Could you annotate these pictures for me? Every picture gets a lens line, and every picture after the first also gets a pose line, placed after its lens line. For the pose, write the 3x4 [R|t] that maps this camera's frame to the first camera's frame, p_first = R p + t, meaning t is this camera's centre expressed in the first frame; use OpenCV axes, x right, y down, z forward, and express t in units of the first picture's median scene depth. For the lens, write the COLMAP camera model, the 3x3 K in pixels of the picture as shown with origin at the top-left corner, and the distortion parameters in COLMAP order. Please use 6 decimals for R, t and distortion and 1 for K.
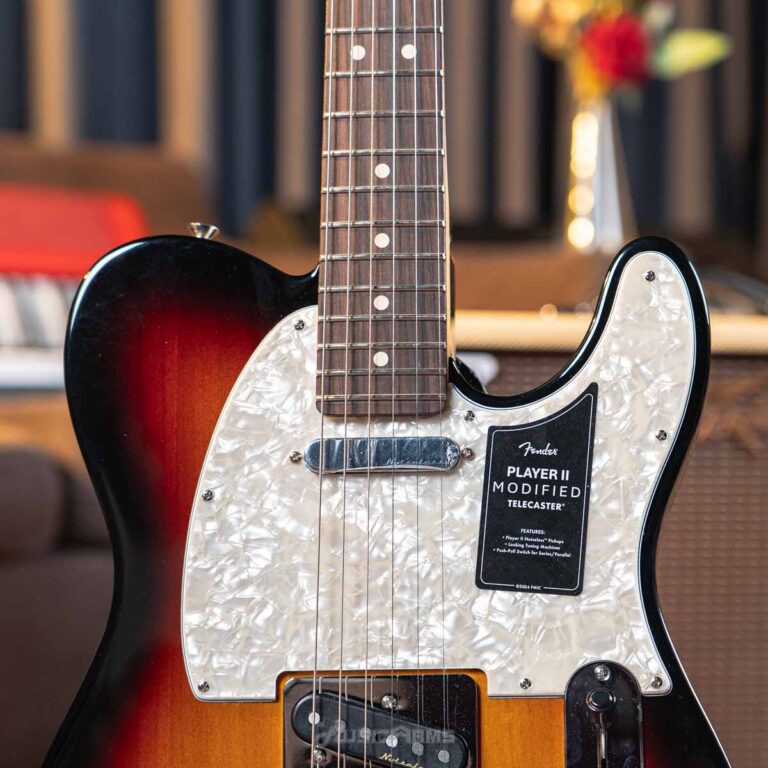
lens RADIAL K [[2272.0, 0, 384.0], [0, 2272.0, 384.0], [0, 0, 1]] dist [-0.060097, 0.186488]
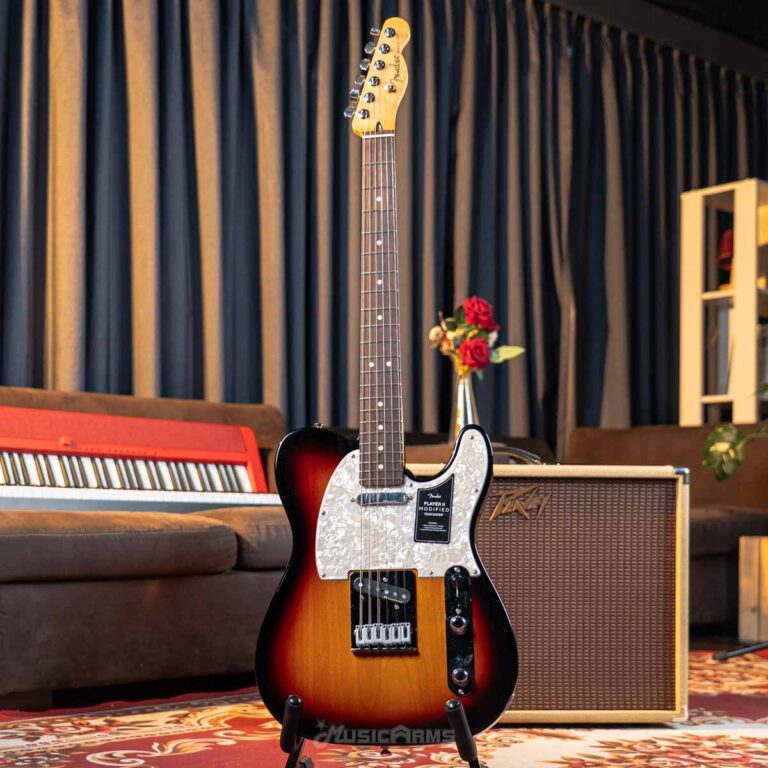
lens RADIAL K [[2889.2, 0, 384.0], [0, 2889.2, 384.0], [0, 0, 1]] dist [0.019777, -4.776066]
pose [[0.999859, -0.016698, -0.001542, 0.010358], [0.016392, 0.992645, -0.119947, 0.337623], [0.003533, 0.119905, 0.992779, -2.782709]]
